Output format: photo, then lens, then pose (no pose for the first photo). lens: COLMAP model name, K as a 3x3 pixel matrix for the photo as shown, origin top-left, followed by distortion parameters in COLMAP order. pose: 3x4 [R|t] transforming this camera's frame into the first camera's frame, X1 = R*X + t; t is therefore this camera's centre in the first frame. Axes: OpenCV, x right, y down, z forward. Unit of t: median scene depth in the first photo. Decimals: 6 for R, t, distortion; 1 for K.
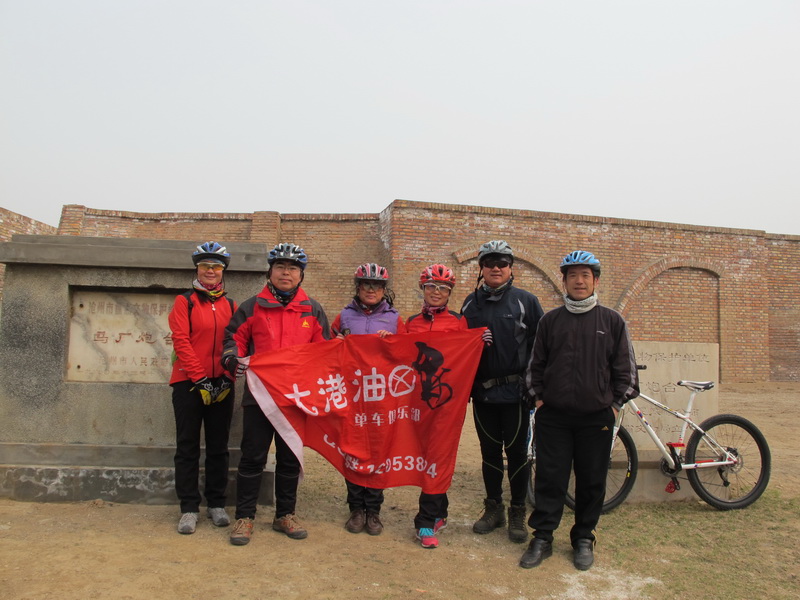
lens RADIAL K [[672.5, 0, 401.4], [0, 672.5, 295.1], [0, 0, 1]] dist [-0.148226, 0.115202]
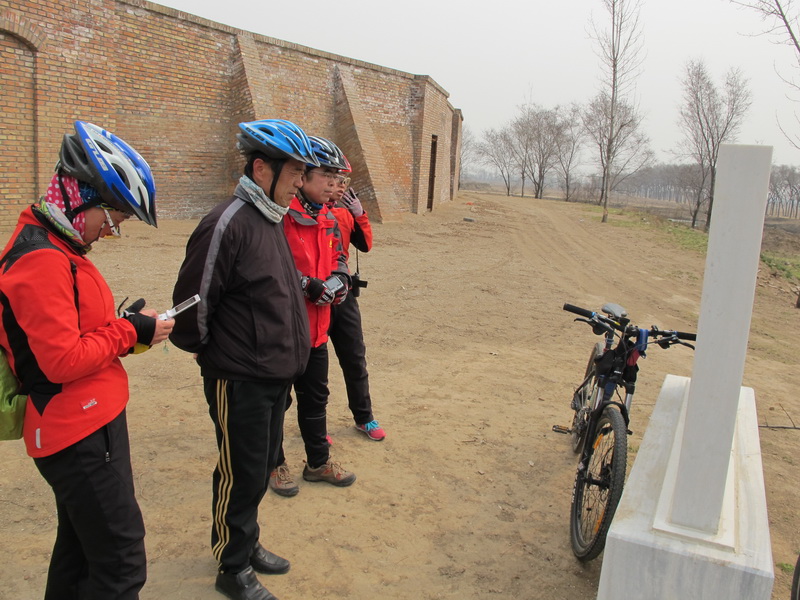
lens RADIAL K [[672.5, 0, 401.4], [0, 672.5, 295.1], [0, 0, 1]] dist [-0.148226, 0.115202]
pose [[0.609959, -0.123500, 0.782750, 0.673269], [-0.126614, 0.959902, 0.250115, -0.009228], [-0.782253, -0.251667, 0.569864, 1.166582]]
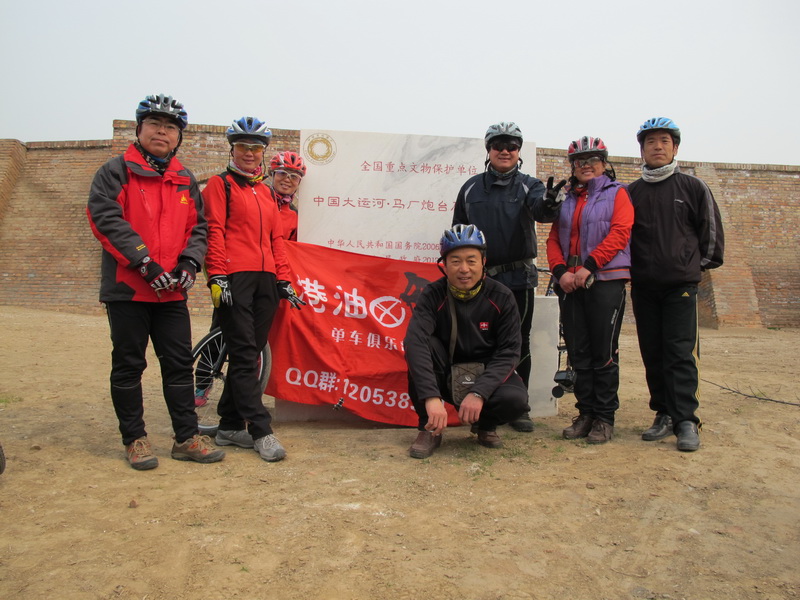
lens RADIAL K [[672.5, 0, 401.4], [0, 672.5, 295.1], [0, 0, 1]] dist [-0.148226, 0.115202]
pose [[0.998665, -0.002746, -0.051584, 1.252522], [0.005337, 0.998727, 0.050154, 0.165360], [0.051381, -0.050363, 0.997408, 0.299766]]
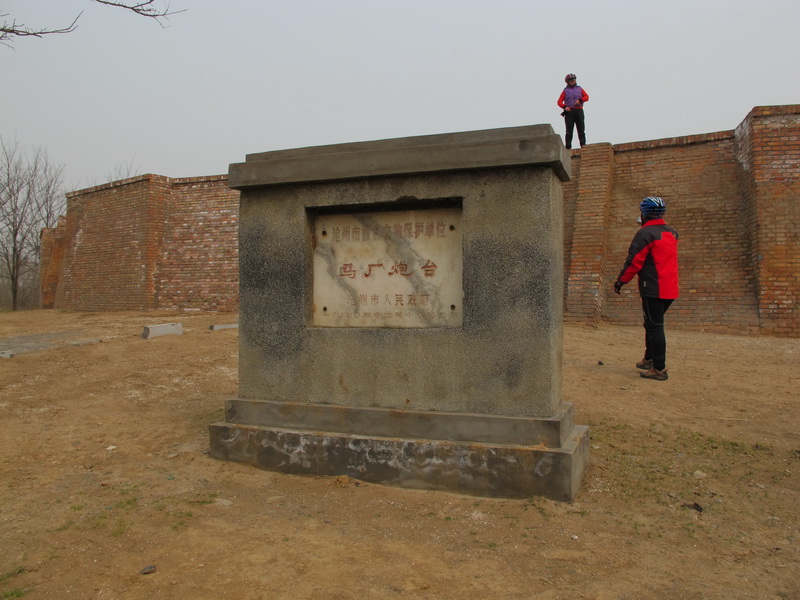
lens RADIAL K [[671.0, 0, 401.7], [0, 671.0, 289.6], [0, 0, 1]] dist [-0.146770, 0.110938]
pose [[0.867401, -0.036457, -0.496273, -0.001696], [0.062006, 0.997458, 0.035101, 0.061665], [0.493732, -0.061219, 0.867457, 0.324325]]
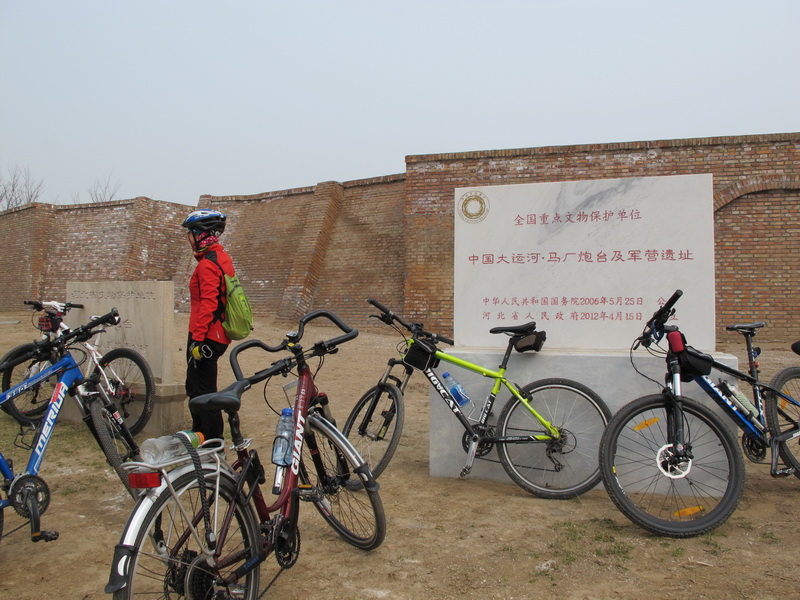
lens RADIAL K [[671.0, 0, 401.7], [0, 671.0, 289.6], [0, 0, 1]] dist [-0.146770, 0.110938]
pose [[0.840468, -0.033957, -0.540796, 1.510398], [0.057938, 0.997945, 0.027381, 0.091271], [0.538754, -0.054345, 0.840708, 0.385297]]
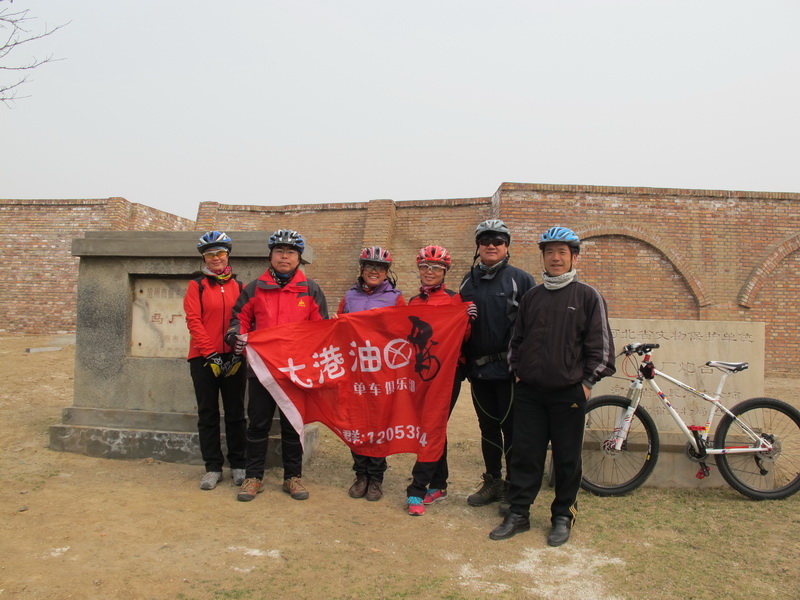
lens RADIAL K [[672.5, 0, 401.4], [0, 672.5, 295.1], [0, 0, 1]] dist [-0.148226, 0.115202]
pose [[0.970720, -0.014111, -0.239799, 0.231329], [0.019277, 0.999630, 0.019211, 0.009341], [0.239439, -0.023271, 0.970633, -0.019011]]
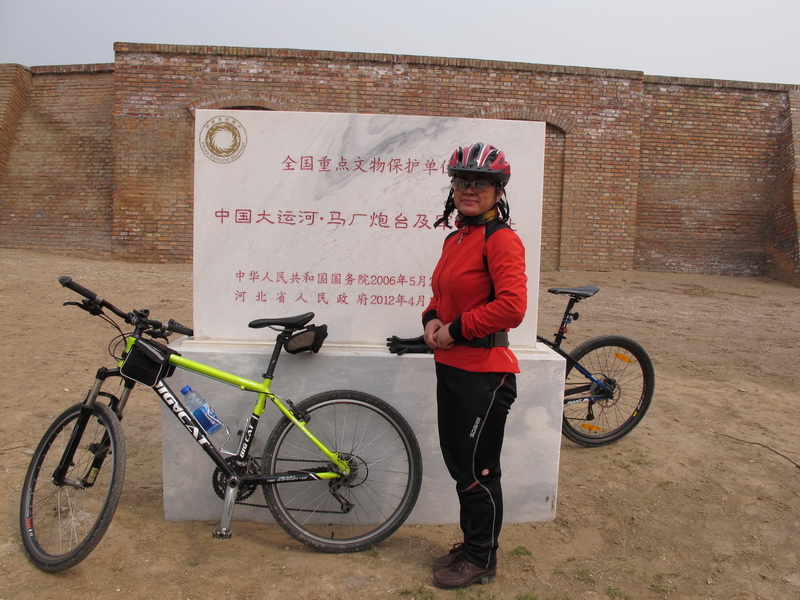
lens RADIAL K [[671.2, 0, 407.8], [0, 671.2, 298.3], [0, 0, 1]] dist [-0.149516, 0.116272]
pose [[0.989360, 0.029467, -0.142474, 1.364092], [-0.000833, 0.980406, 0.196984, 0.032151], [0.145487, -0.194769, 0.969999, 0.611525]]
